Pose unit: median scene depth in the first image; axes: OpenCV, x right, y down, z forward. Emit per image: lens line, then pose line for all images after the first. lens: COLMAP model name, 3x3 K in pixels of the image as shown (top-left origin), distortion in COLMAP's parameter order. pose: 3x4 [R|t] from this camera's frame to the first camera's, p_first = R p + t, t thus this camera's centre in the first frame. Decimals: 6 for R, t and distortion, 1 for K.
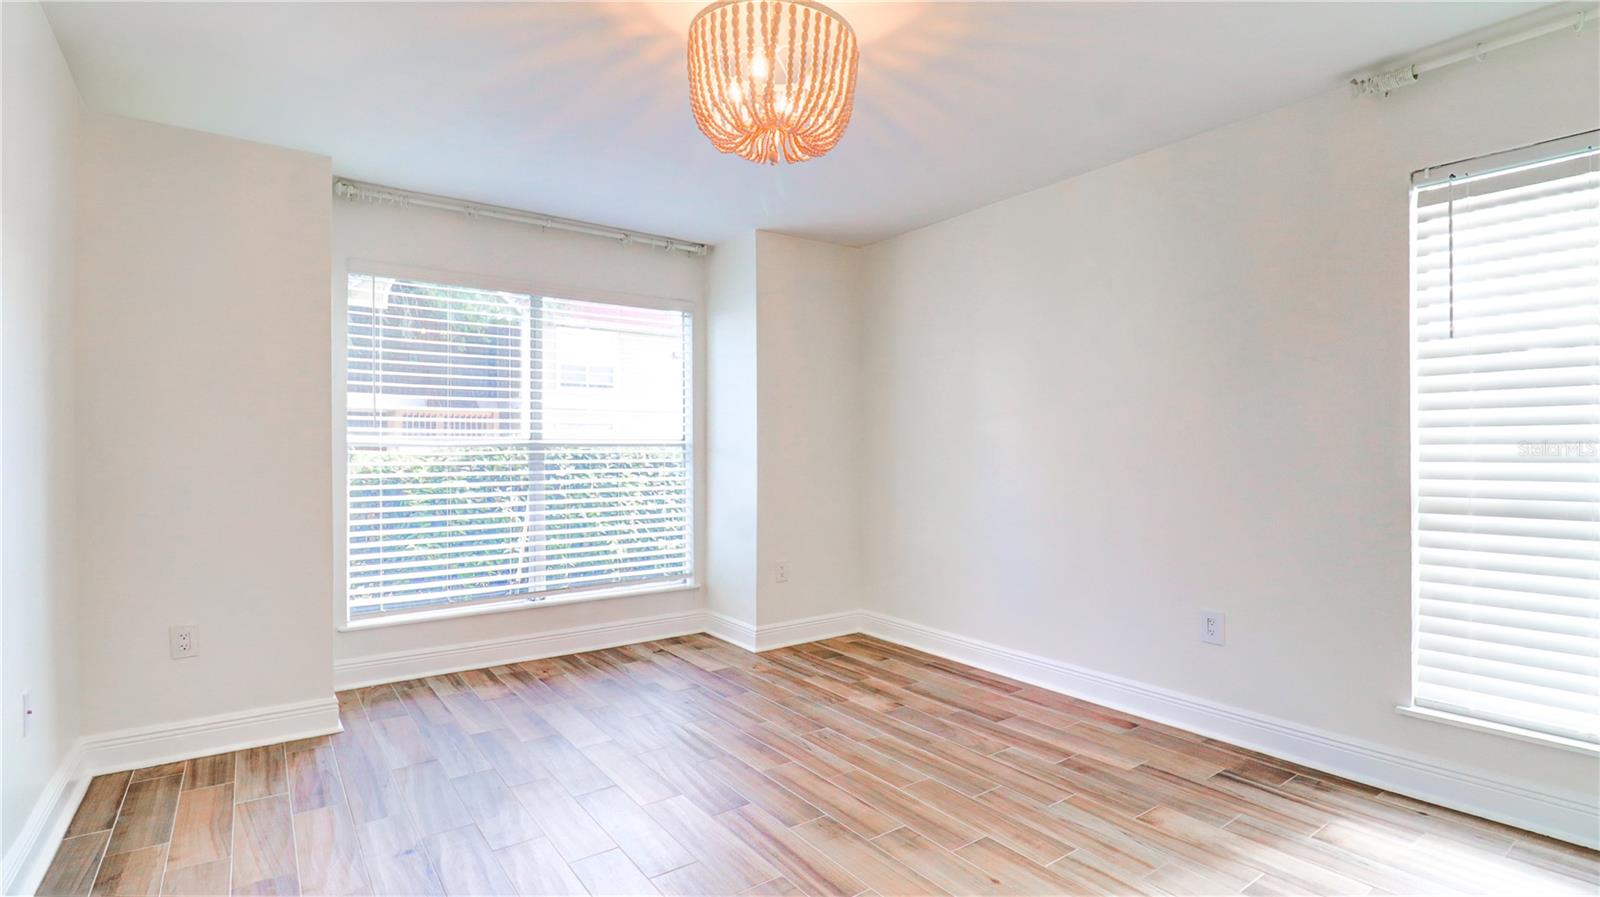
lens RADIAL K [[770.4, 0, 816.7], [0, 770.4, 449.8], [0, 0, 1]] dist [-0.002606, -0.003675]
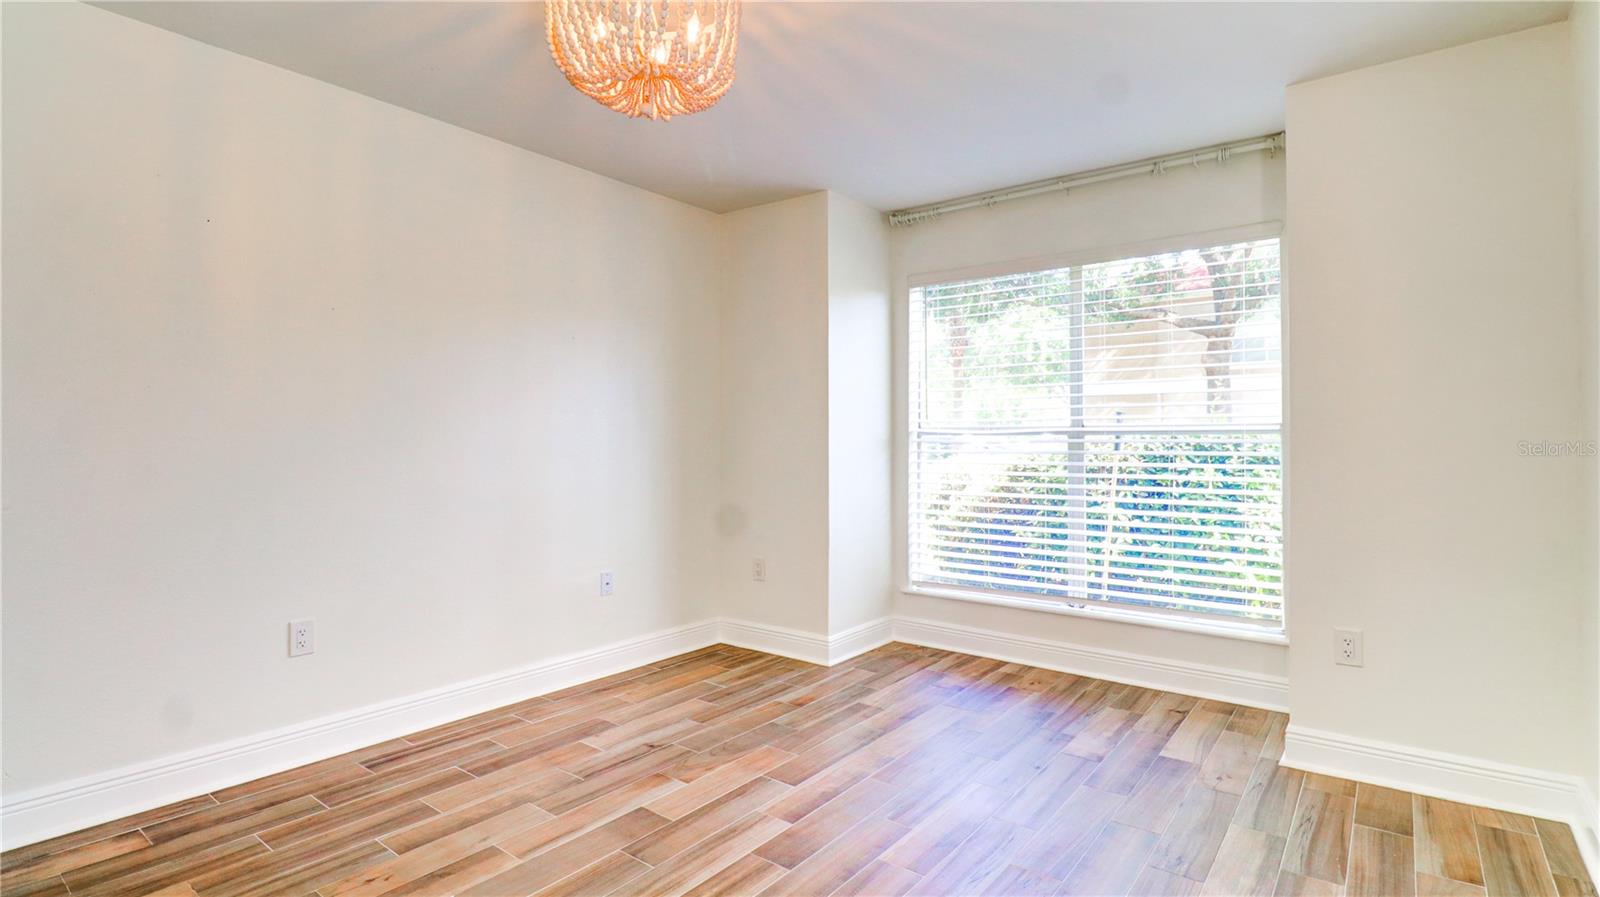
lens RADIAL K [[770.4, 0, 808.7], [0, 770.4, 436.5], [0, 0, 1]] dist [-0.002606, -0.003675]
pose [[0.277025, -0.000219, -0.960863, 0.466844], [-0.002668, 0.999996, -0.000997, -0.001161], [0.960859, 0.002840, 0.277023, 0.520303]]
